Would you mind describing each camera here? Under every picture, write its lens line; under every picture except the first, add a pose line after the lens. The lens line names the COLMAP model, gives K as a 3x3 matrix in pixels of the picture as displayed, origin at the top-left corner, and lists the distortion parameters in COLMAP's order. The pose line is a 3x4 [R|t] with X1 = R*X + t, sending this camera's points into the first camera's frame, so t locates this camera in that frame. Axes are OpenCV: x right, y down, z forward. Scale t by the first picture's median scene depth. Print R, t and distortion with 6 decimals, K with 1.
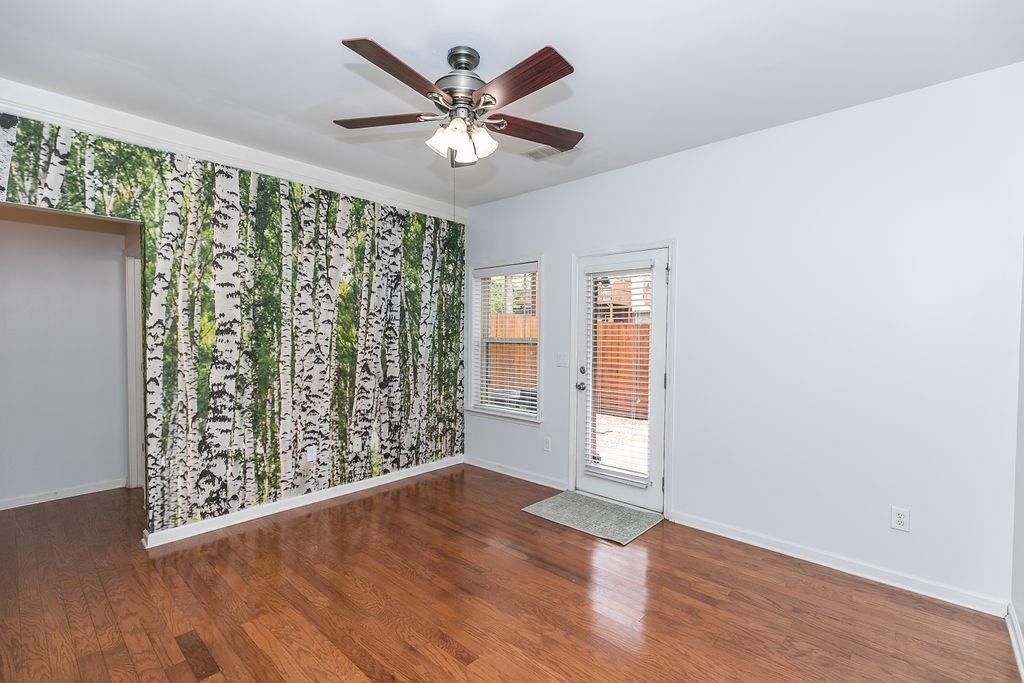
lens RADIAL K [[464.4, 0, 516.8], [0, 464.4, 342.0], [0, 0, 1]] dist [0.012167, -0.001077]
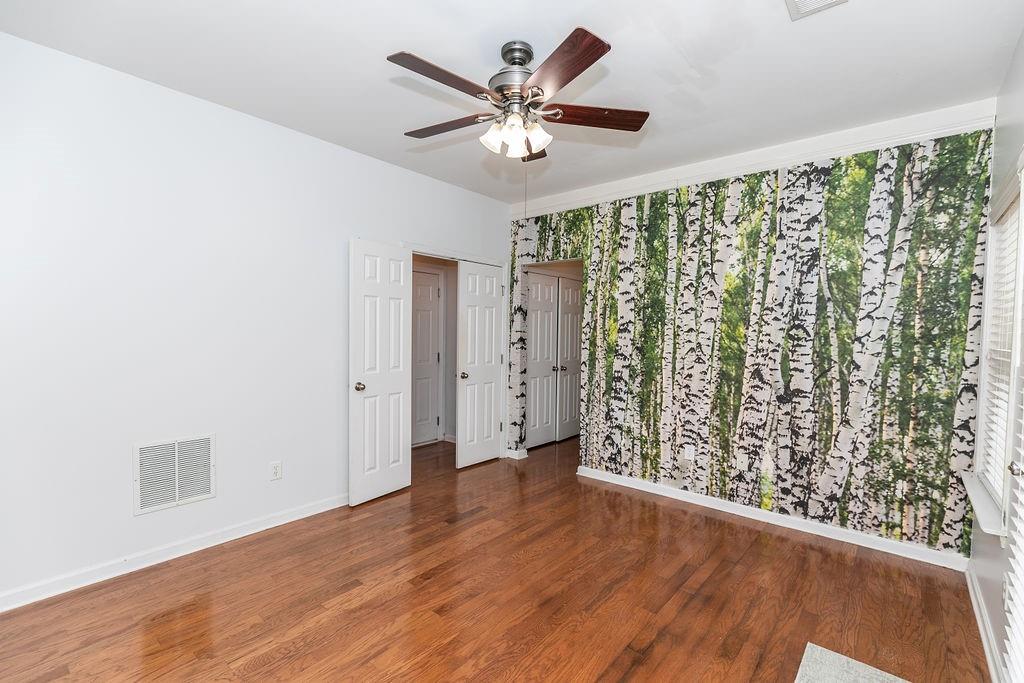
lens RADIAL K [[464.4, 0, 516.3], [0, 464.4, 339.6], [0, 0, 1]] dist [0.012167, -0.001077]
pose [[0.018252, 0.015664, -0.999711, 0.546702], [-0.027815, 0.999498, 0.015153, -0.007272], [0.999446, 0.027531, 0.018679, 0.601517]]
